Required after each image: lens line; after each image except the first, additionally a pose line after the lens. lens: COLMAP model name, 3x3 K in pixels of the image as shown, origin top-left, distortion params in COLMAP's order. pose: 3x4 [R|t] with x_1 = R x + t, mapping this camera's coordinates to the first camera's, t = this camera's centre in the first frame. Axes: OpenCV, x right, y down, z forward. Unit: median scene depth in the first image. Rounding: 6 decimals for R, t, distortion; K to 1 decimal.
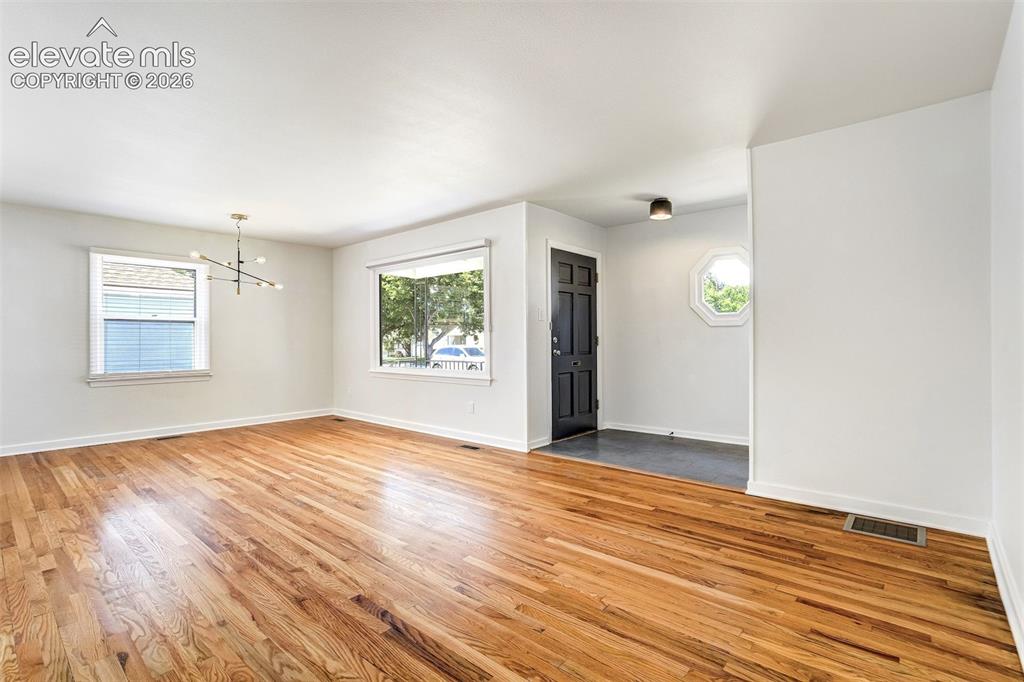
lens RADIAL K [[492.3, 0, 499.3], [0, 492.3, 332.4], [0, 0, 1]] dist [-0.043464, 0.018675]
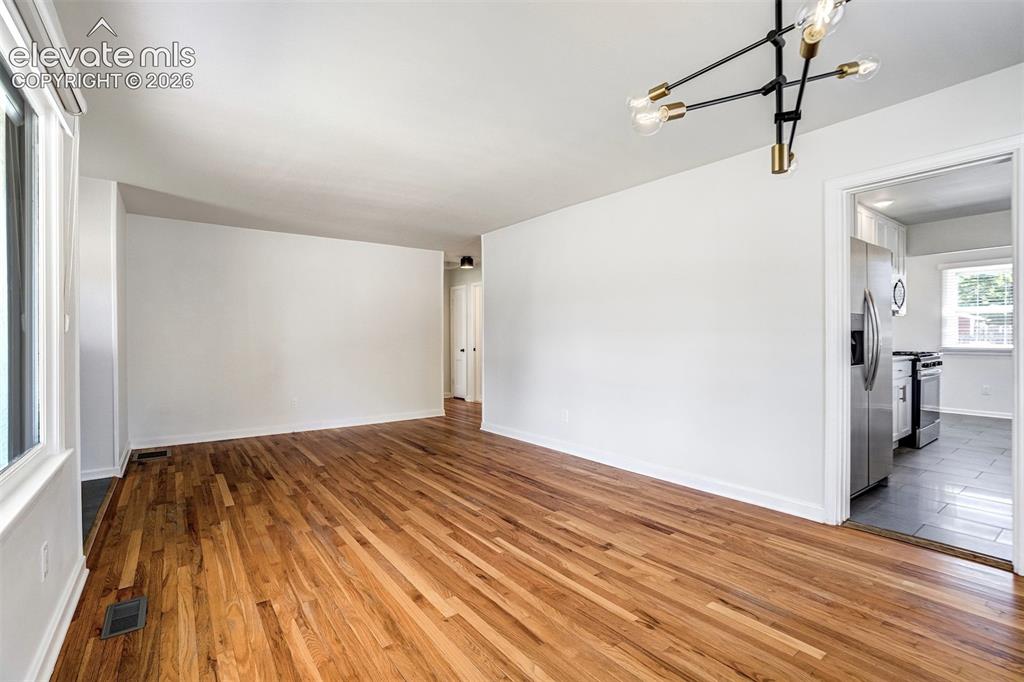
lens RADIAL K [[477.9, 0, 507.1], [0, 477.9, 331.1], [0, 0, 1]] dist [-0.053021, 0.021532]
pose [[-0.978560, 0.017655, 0.205203, -0.707098], [0.013060, 0.999633, -0.023724, 0.007436], [-0.205546, -0.020536, -0.978432, 2.020823]]
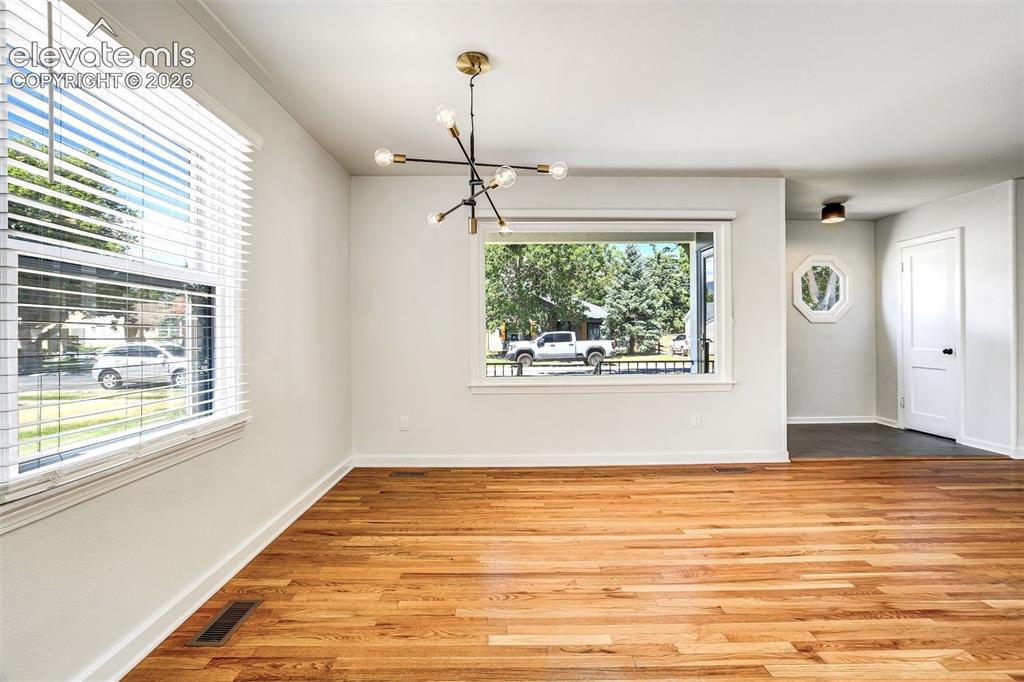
lens RADIAL K [[477.9, 0, 507.1], [0, 477.9, 331.1], [0, 0, 1]] dist [-0.053021, 0.021532]
pose [[0.737509, 0.002829, 0.675331, -1.277190], [-0.007776, 0.999961, 0.004303, 0.014677], [-0.675292, -0.008425, 0.737502, 1.042223]]
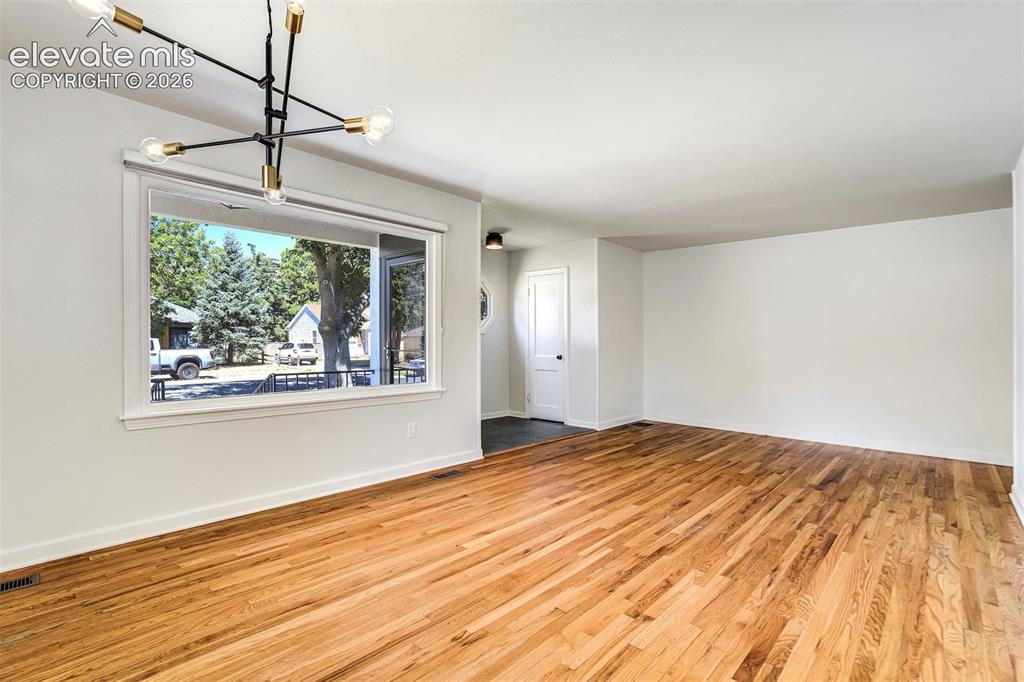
lens RADIAL K [[478.1, 0, 513.1], [0, 478.1, 342.0], [0, 0, 1]] dist [-0.051040, 0.023399]
pose [[0.011231, 0.003614, 0.999930, -1.295841], [-0.021720, 0.999758, -0.003369, 0.020040], [-0.999701, -0.021681, 0.011307, 1.348087]]
